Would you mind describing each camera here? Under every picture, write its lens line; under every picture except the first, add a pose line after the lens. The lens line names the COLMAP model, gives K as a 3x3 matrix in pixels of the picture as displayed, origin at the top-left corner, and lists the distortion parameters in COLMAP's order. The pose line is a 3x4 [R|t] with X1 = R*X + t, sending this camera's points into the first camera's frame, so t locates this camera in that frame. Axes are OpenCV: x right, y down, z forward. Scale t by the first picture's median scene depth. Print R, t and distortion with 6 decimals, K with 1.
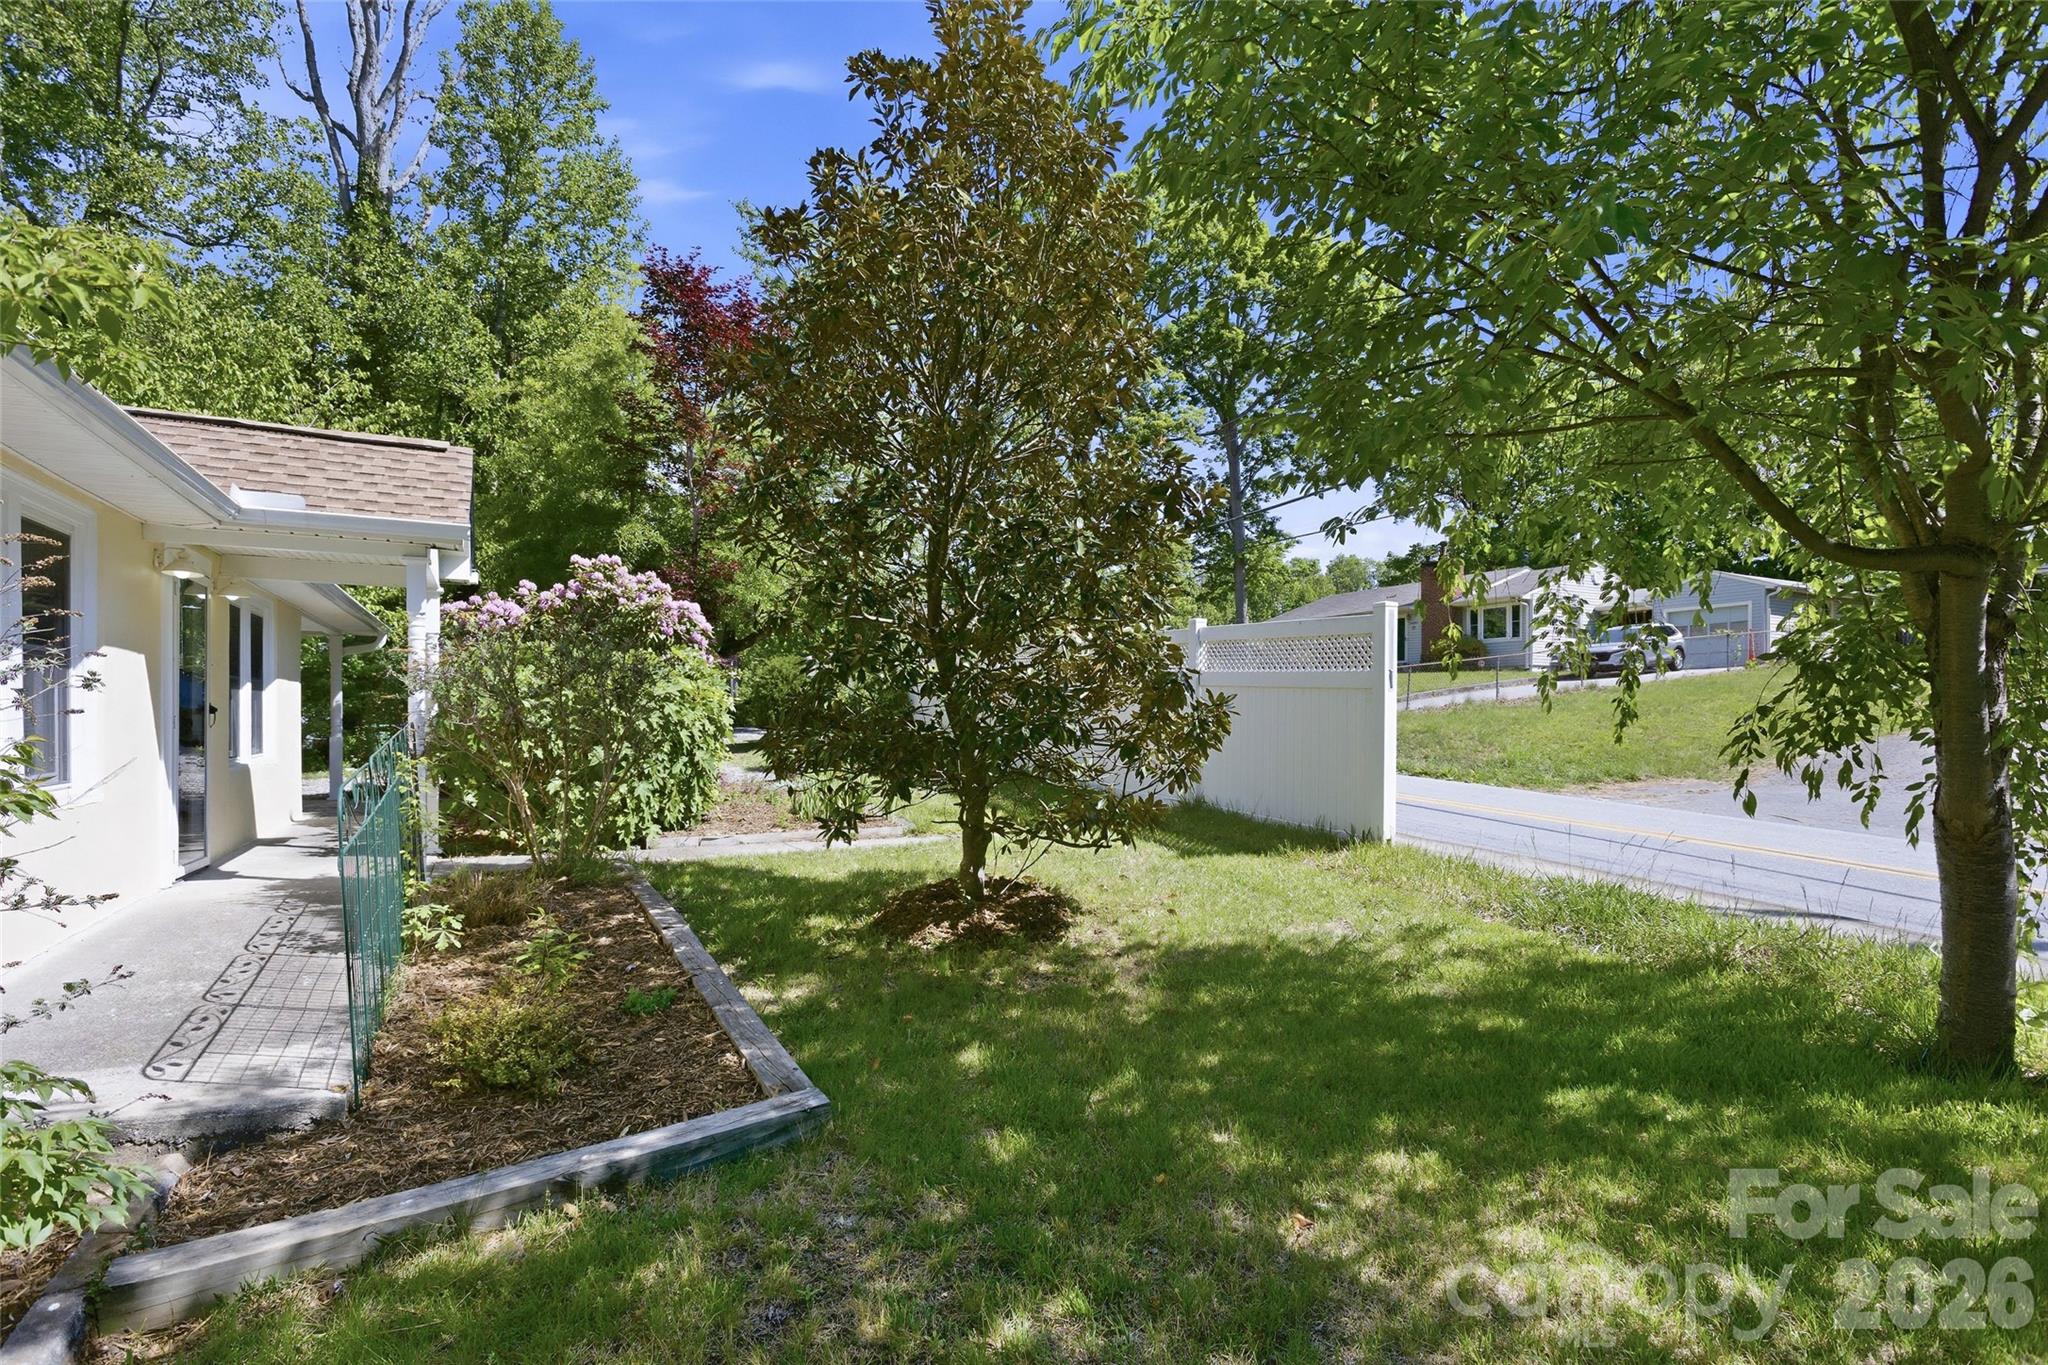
lens RADIAL K [[974.5, 0, 1045.6], [0, 974.5, 675.6], [0, 0, 1]] dist [-0.012247, 0.005460]
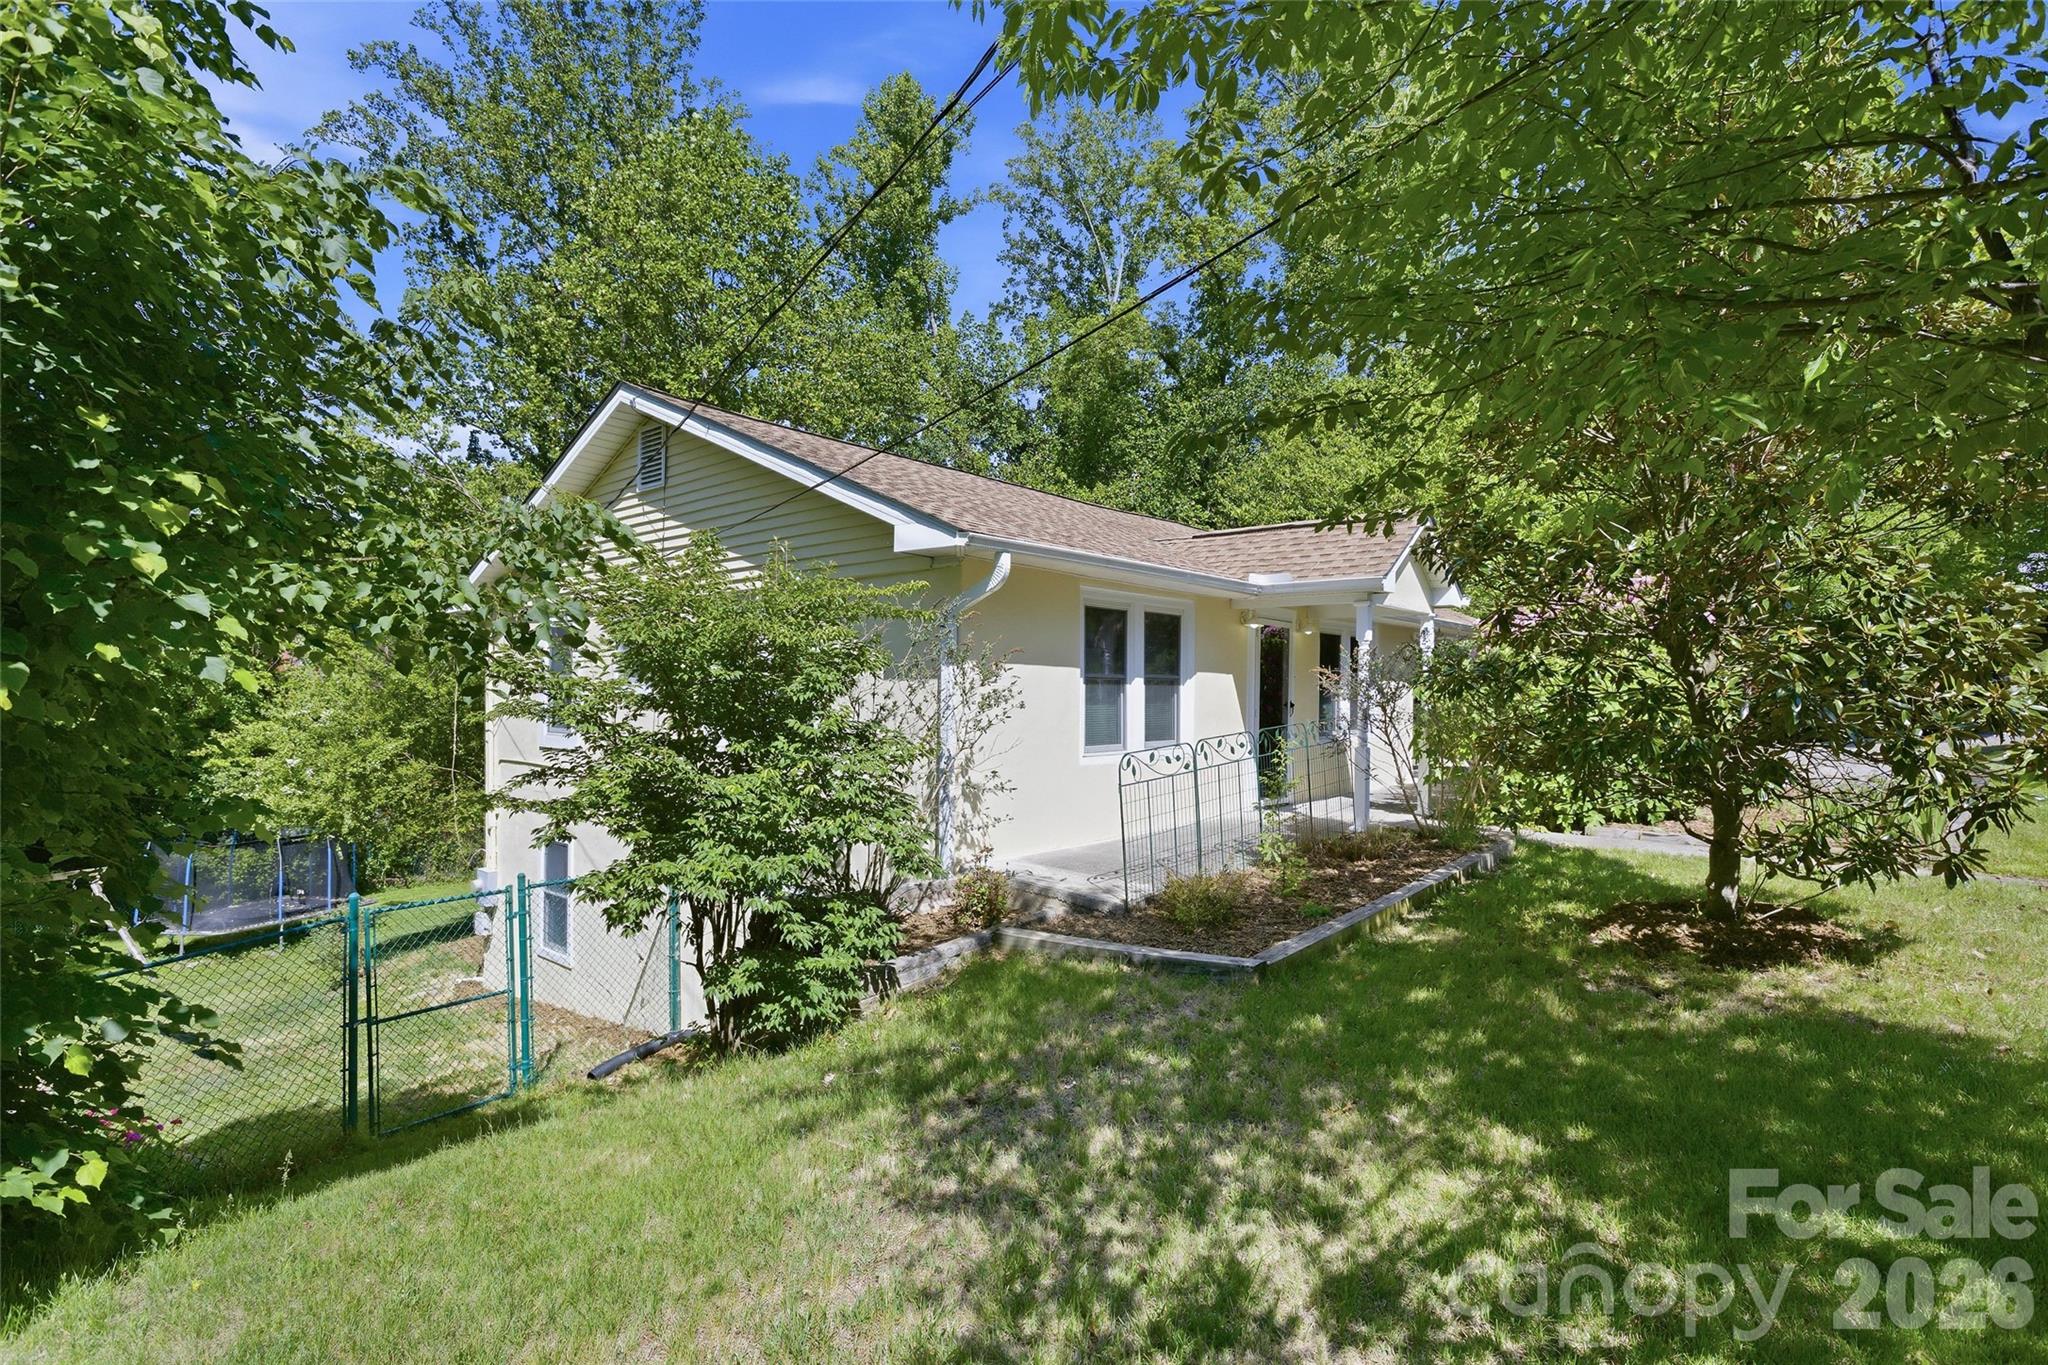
lens RADIAL K [[974.5, 0, 1045.6], [0, 974.5, 675.6], [0, 0, 1]] dist [-0.012247, 0.005460]
pose [[0.373296, -0.015901, -0.927576, 1.112930], [0.031348, 0.999498, -0.004518, -0.047434], [0.927183, -0.027391, 0.373607, 0.082028]]
